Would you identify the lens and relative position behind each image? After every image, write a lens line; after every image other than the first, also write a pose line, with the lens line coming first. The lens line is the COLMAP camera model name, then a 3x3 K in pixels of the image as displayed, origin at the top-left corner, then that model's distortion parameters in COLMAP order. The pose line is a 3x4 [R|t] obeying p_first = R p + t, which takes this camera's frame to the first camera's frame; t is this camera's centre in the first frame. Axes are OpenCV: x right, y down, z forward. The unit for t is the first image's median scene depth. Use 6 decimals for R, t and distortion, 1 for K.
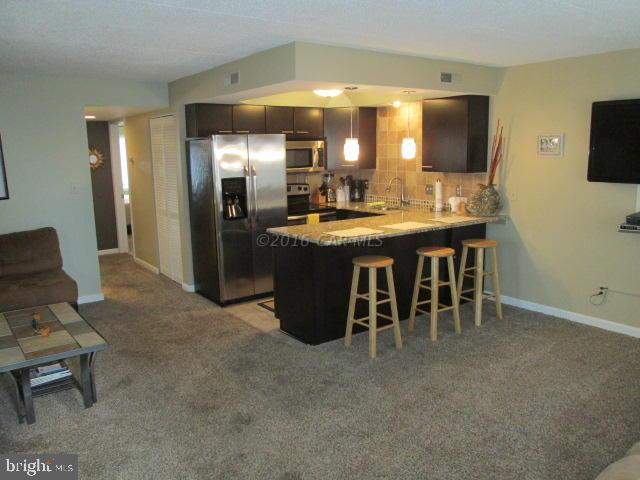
lens RADIAL K [[525.2, 0, 324.9], [0, 525.2, 240.8], [0, 0, 1]] dist [-0.051738, 0.008082]
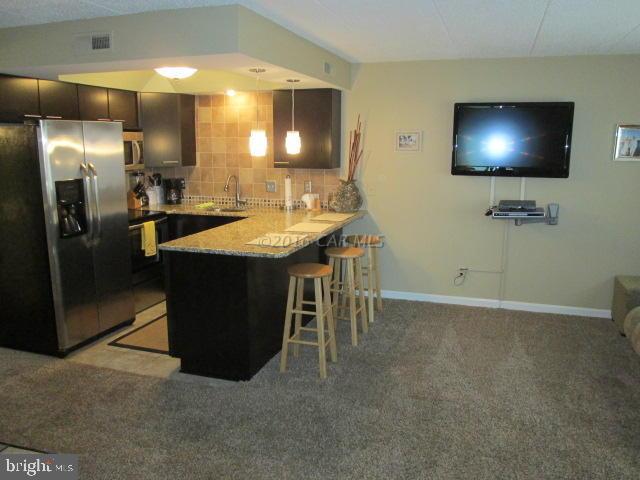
lens RADIAL K [[525.2, 0, 324.9], [0, 525.2, 240.8], [0, 0, 1]] dist [-0.051738, 0.008082]
pose [[0.812847, -0.088590, 0.575700, -0.305720], [0.084027, 0.995862, 0.034605, -0.030356], [-0.576384, 0.020246, 0.816928, 0.207209]]
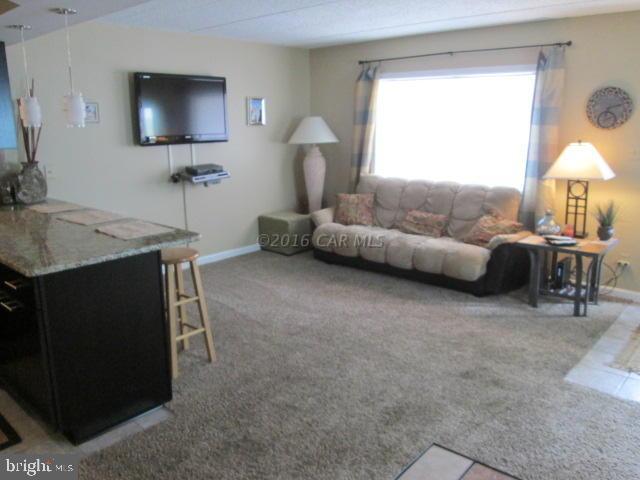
lens RADIAL K [[525.2, 0, 324.9], [0, 525.2, 240.8], [0, 0, 1]] dist [-0.051738, 0.008082]
pose [[-0.213104, -0.202849, 0.955740, -0.538221], [0.180690, 0.953154, 0.242589, -0.099505], [-0.960176, 0.224389, -0.166468, 0.708298]]
